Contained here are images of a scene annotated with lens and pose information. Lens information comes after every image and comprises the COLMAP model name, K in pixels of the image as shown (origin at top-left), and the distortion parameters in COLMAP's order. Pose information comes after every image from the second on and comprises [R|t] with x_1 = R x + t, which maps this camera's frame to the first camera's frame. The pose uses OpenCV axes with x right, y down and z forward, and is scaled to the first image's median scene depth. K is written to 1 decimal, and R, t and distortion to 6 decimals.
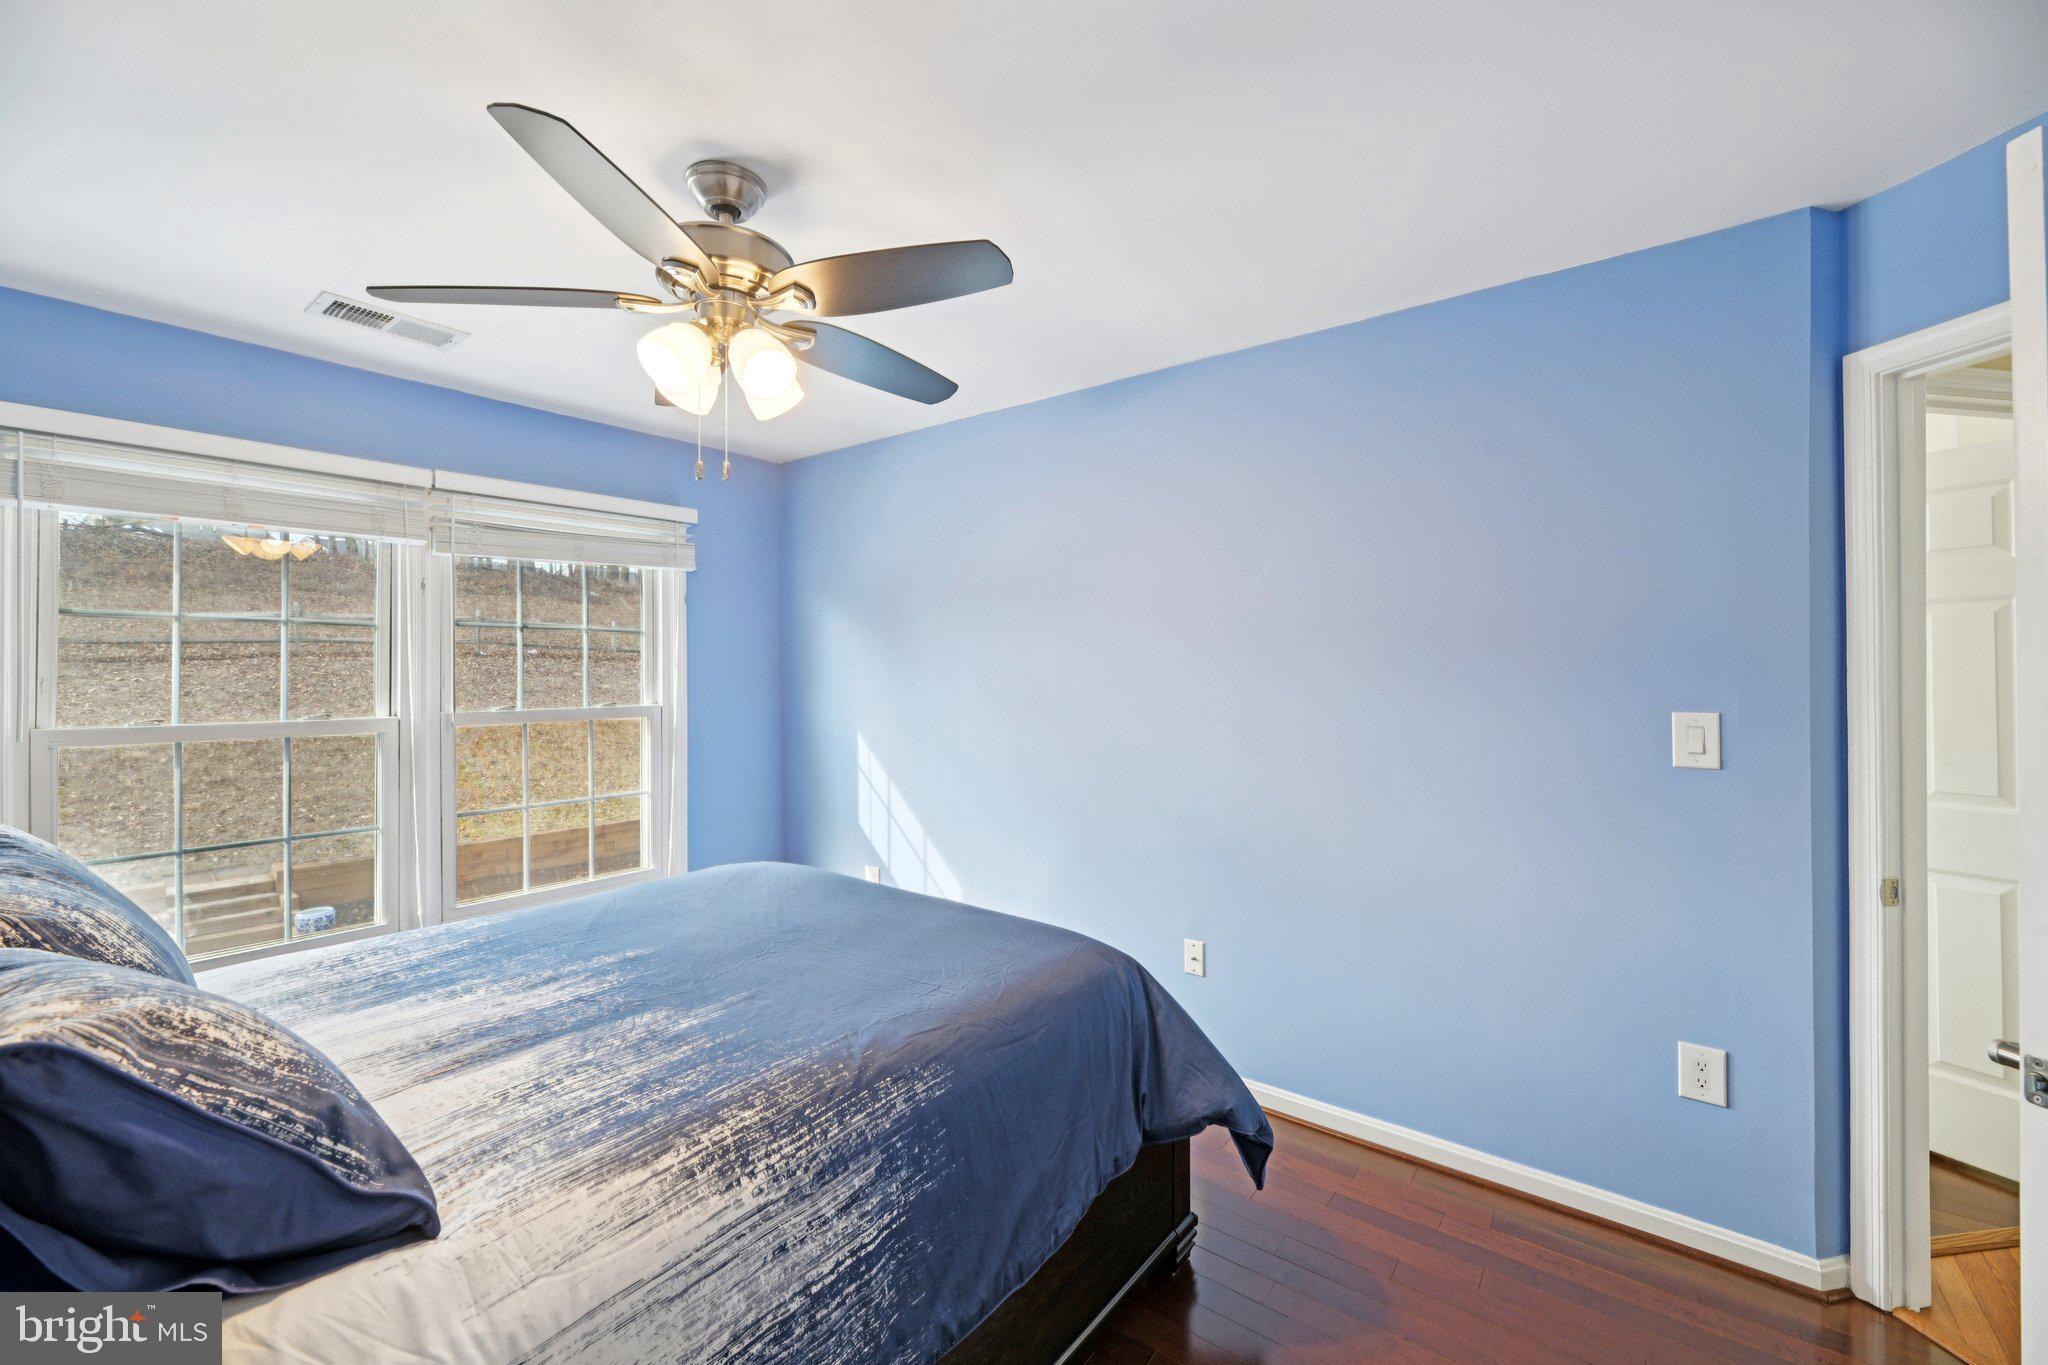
lens RADIAL K [[824.7, 0, 1034.3], [0, 824.7, 670.3], [0, 0, 1]] dist [-0.000147, -0.003214]
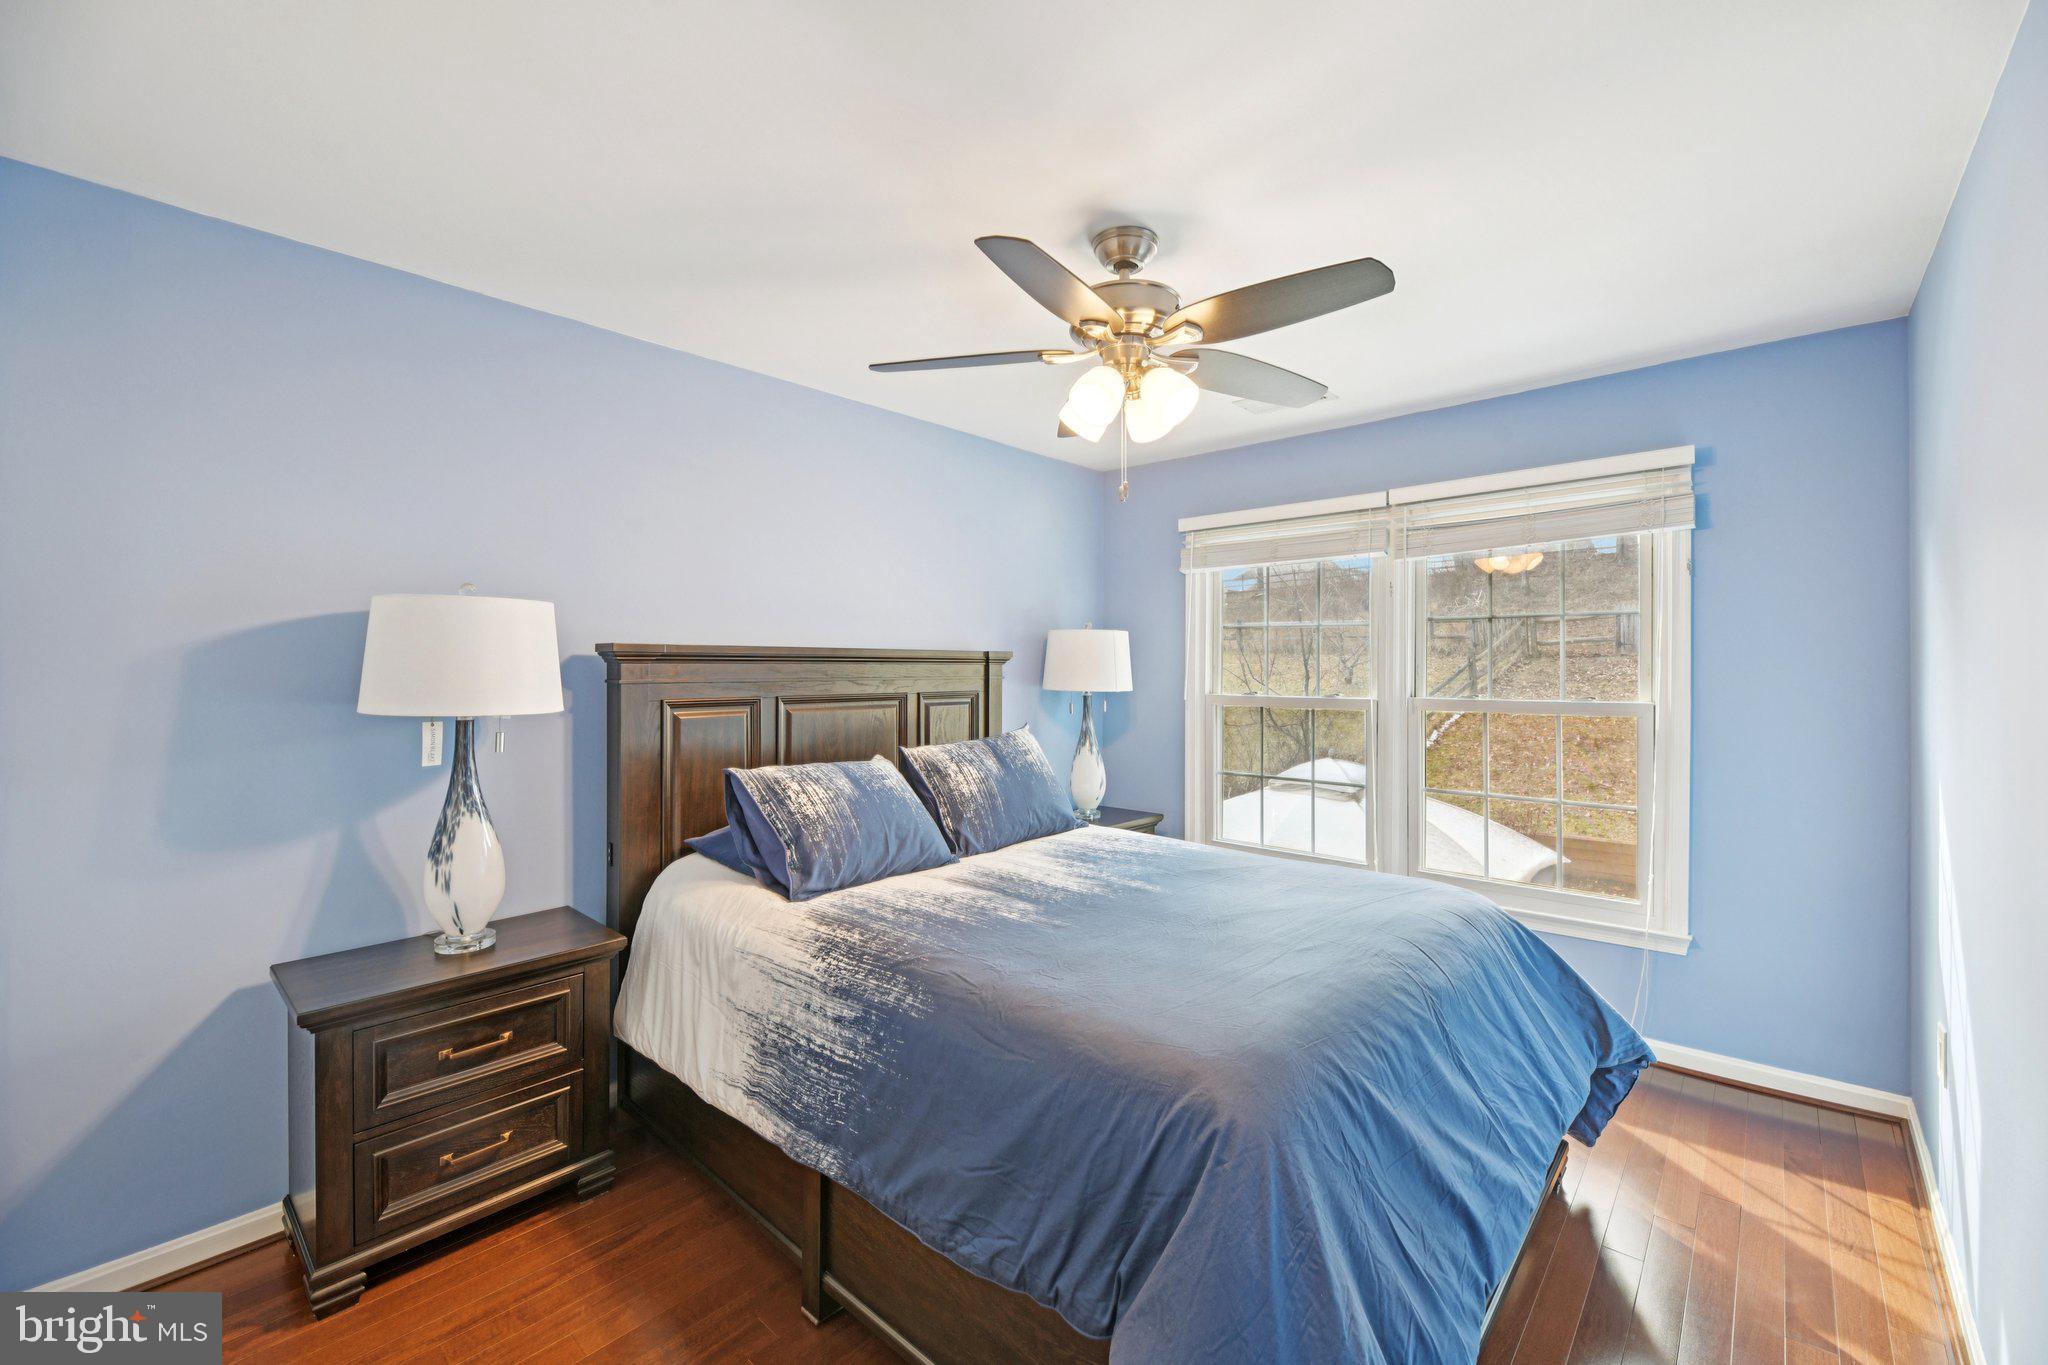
lens RADIAL K [[824.7, 0, 1027.1], [0, 824.7, 660.4], [0, 0, 1]] dist [-0.000147, -0.003214]
pose [[-0.076283, -0.001851, -0.997085, 1.052477], [0.003005, 0.999993, -0.002087, 0.002433], [0.997082, -0.003155, -0.076277, 1.242337]]
